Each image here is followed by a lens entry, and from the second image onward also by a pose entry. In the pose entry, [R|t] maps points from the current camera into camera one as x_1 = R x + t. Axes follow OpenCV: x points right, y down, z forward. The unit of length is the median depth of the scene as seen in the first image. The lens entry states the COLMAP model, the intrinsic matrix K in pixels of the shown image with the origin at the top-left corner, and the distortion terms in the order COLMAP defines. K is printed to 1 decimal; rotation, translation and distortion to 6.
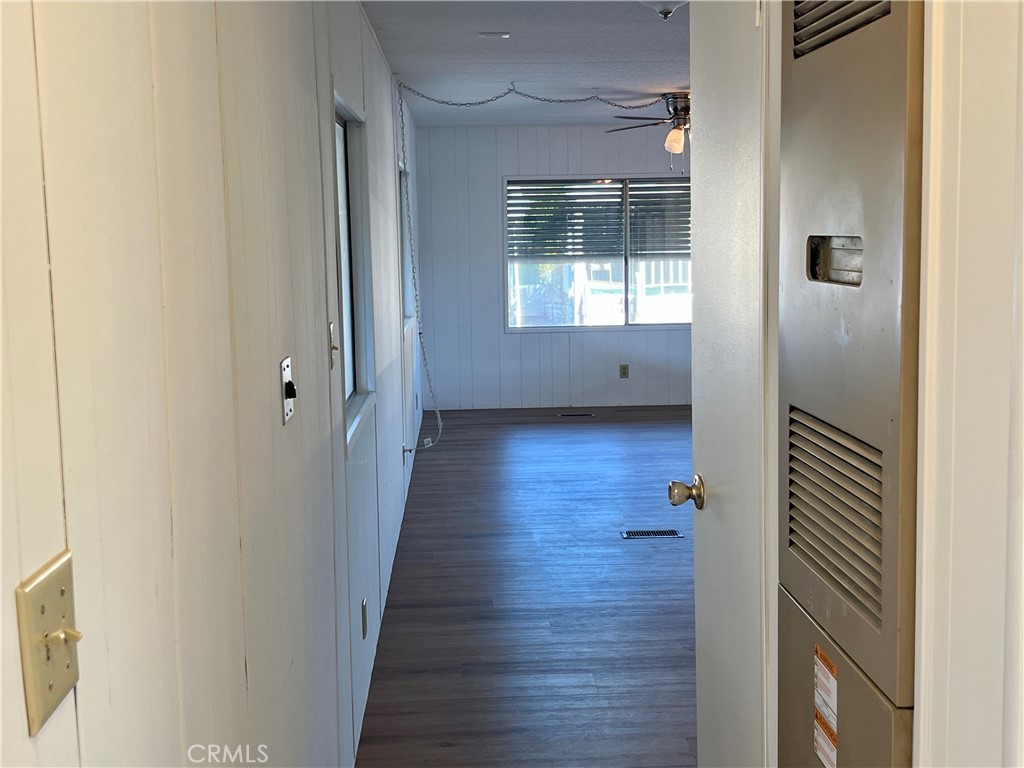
lens RADIAL K [[1247.3, 0, 515.2], [0, 1247.3, 387.2], [0, 0, 1]] dist [0.078790, 0.000000]
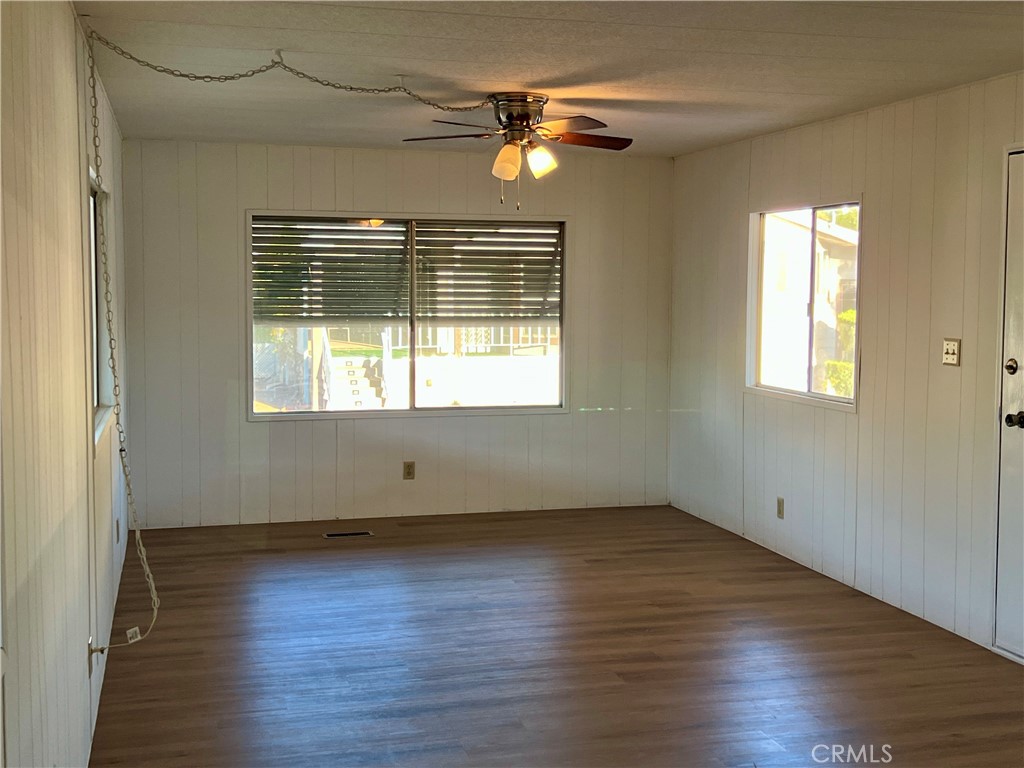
lens RADIAL K [[1247.3, 0, 514.0], [0, 1247.3, 373.2], [0, 0, 1]] dist [0.078790, 0.000000]
pose [[0.975992, 0.005500, 0.217736, -0.016565], [0.006716, 0.998446, -0.055323, -0.030773], [-0.217702, 0.055458, 0.974438, 0.252464]]
